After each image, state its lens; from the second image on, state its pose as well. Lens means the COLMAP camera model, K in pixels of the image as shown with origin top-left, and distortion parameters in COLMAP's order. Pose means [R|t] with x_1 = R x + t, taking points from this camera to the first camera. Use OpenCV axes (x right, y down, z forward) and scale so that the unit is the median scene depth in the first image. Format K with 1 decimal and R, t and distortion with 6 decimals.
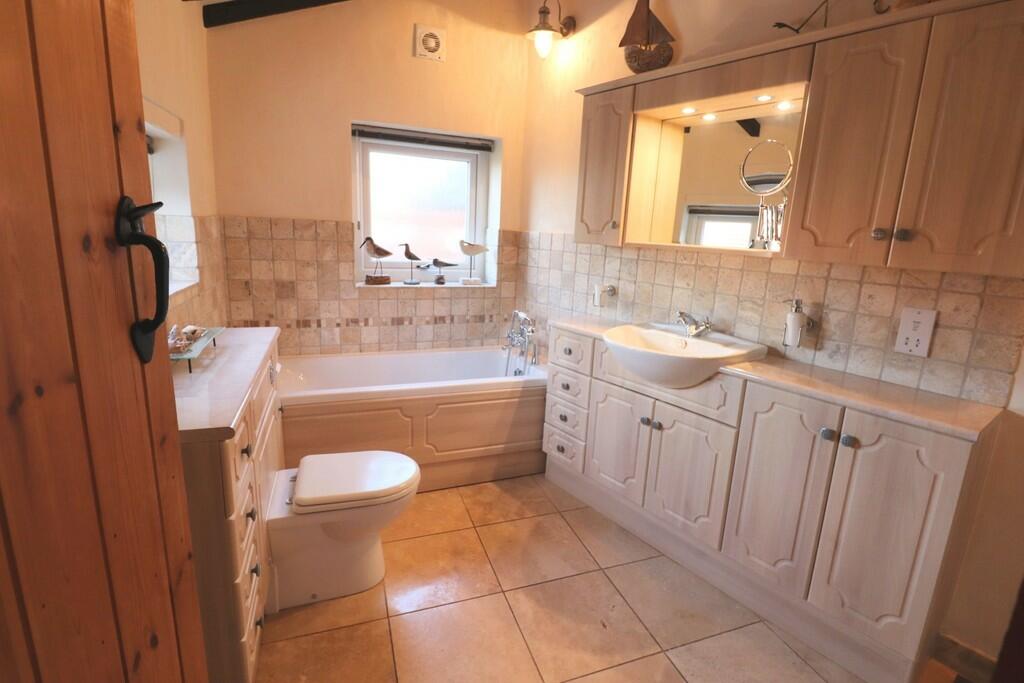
lens RADIAL K [[501.6, 0, 512.0], [0, 501.6, 341.5], [0, 0, 1]] dist [-0.000474, -0.000311]
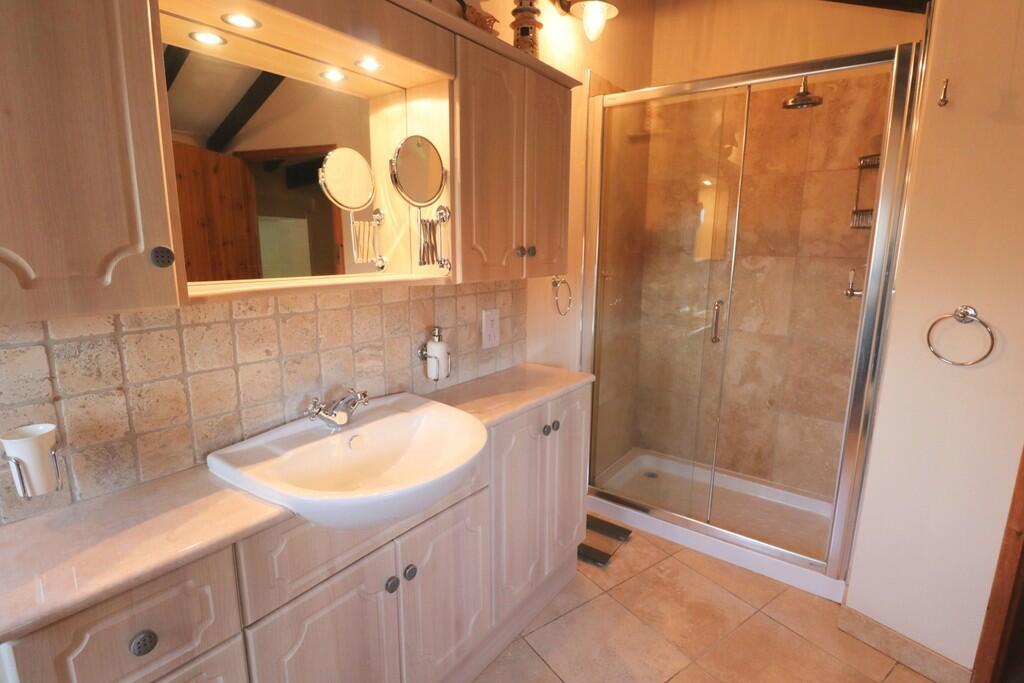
lens RADIAL K [[501.6, 0, 512.0], [0, 501.6, 341.5], [0, 0, 1]] dist [-0.000474, -0.000311]
pose [[-0.277299, -0.244282, 0.929210, -0.255075], [0.183832, 0.935780, 0.300869, -0.264992], [-0.943033, 0.254249, -0.214584, 0.945954]]
